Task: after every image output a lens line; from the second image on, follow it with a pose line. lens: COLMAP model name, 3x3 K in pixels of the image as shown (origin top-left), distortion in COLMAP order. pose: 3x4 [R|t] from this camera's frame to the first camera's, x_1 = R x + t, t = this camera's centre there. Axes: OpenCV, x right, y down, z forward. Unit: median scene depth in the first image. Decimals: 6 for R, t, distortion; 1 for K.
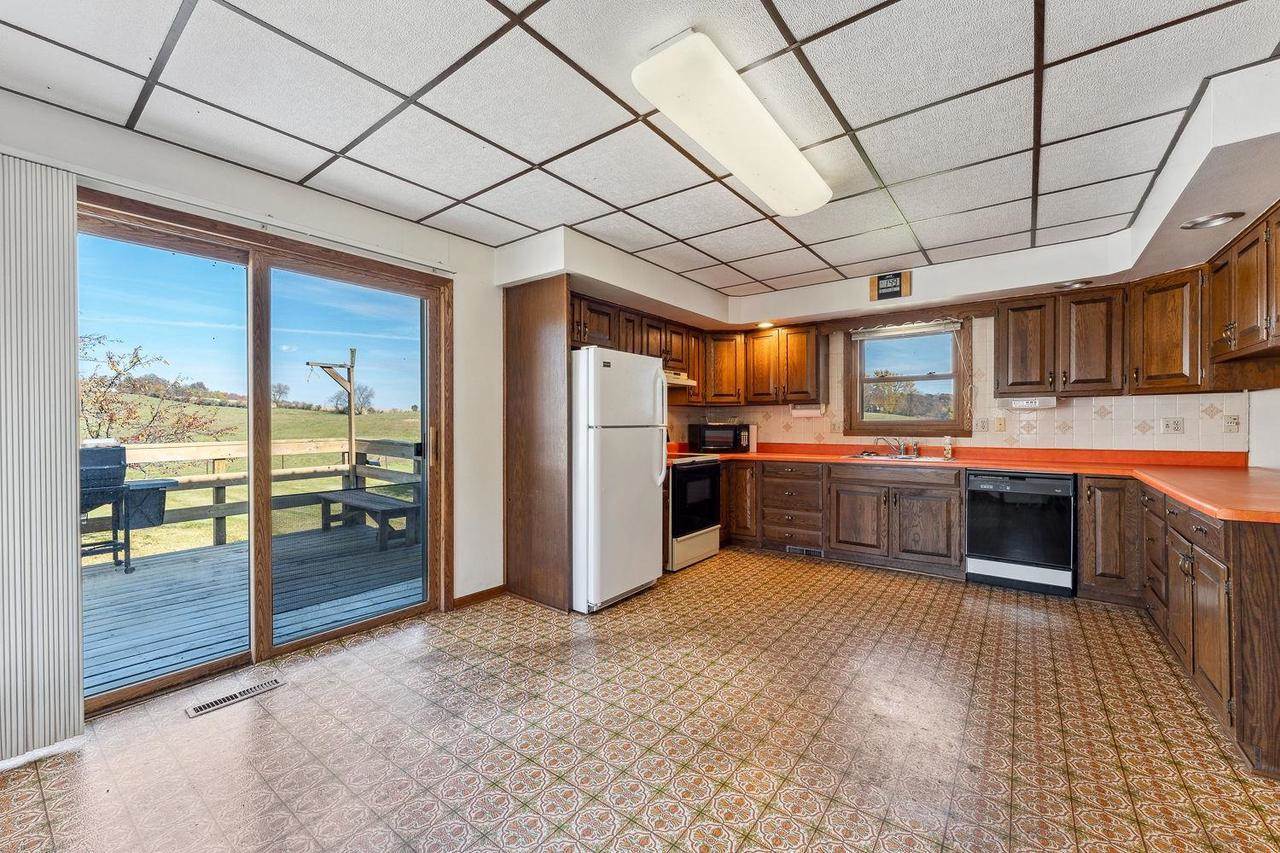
lens RADIAL K [[522.1, 0, 636.2], [0, 522.1, 431.2], [0, 0, 1]] dist [0.001778, 0.000380]
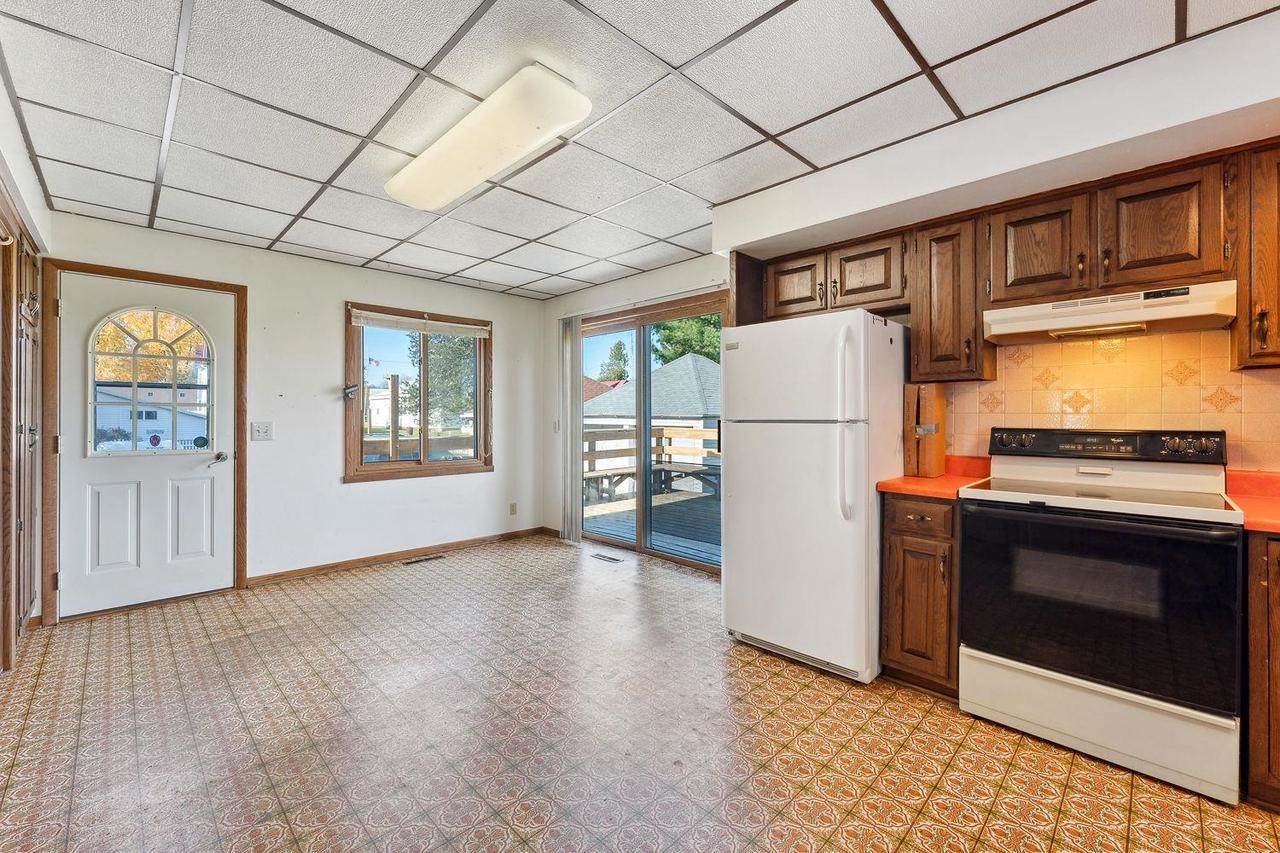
lens RADIAL K [[522.1, 0, 645.1], [0, 522.1, 419.7], [0, 0, 1]] dist [0.001778, 0.000380]
pose [[-0.133992, 0.007343, -0.990955, 0.595931], [-0.015121, 0.999841, 0.009453, -0.011629], [0.990867, 0.016251, -0.133860, 0.740666]]
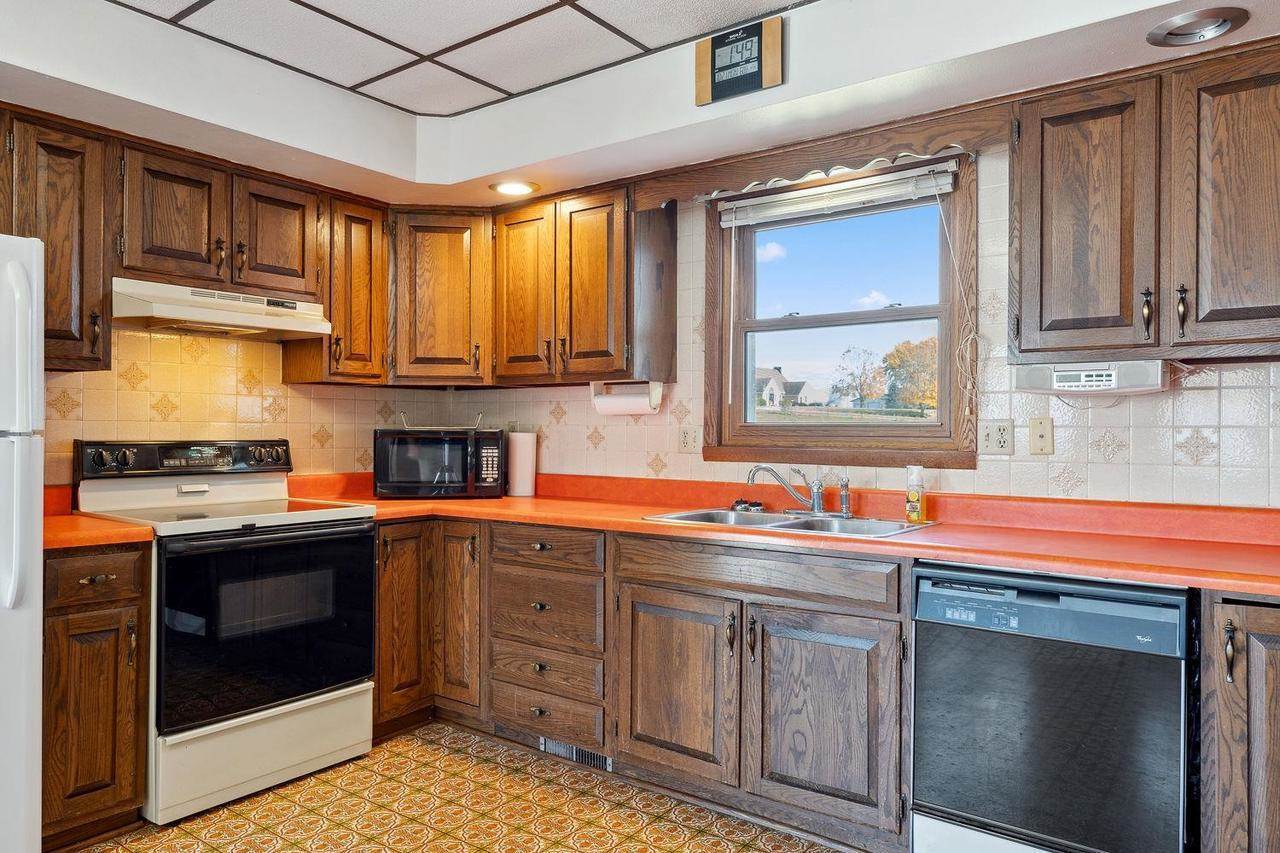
lens RADIAL K [[868.7, 0, 634.8], [0, 868.7, 430.8], [0, 0, 1]] dist [0.004406, -0.000232]
pose [[0.999910, 0.009595, 0.009348, 0.389598], [-0.009470, 0.999867, -0.013294, -0.005907], [-0.009475, 0.013205, 0.999868, 0.366892]]
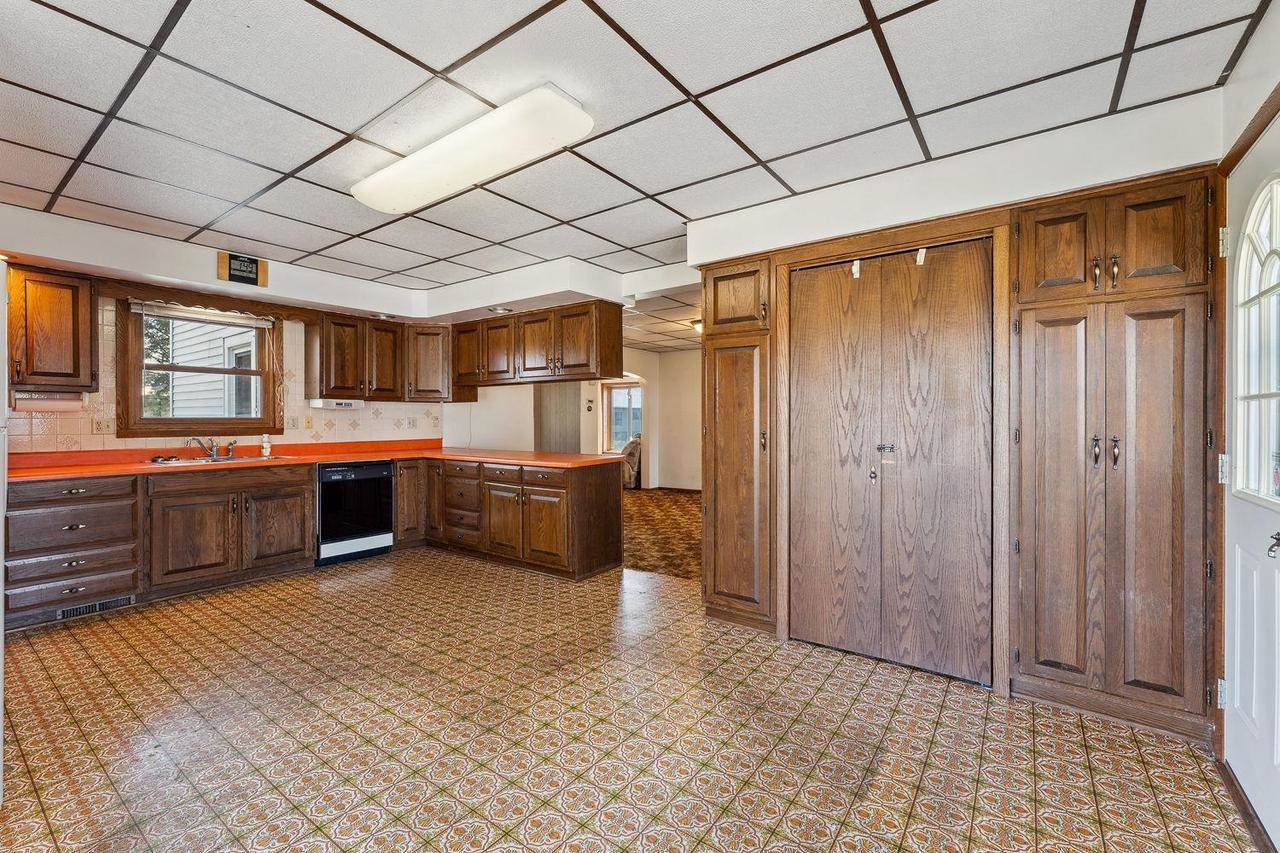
lens RADIAL K [[522.1, 0, 637.4], [0, 522.1, 416.4], [0, 0, 1]] dist [0.001778, 0.000380]
pose [[-0.017998, 0.011107, 0.999776, -0.411246], [0.016976, 0.999798, -0.010802, -0.001712], [-0.999694, 0.016778, -0.018183, 0.321295]]
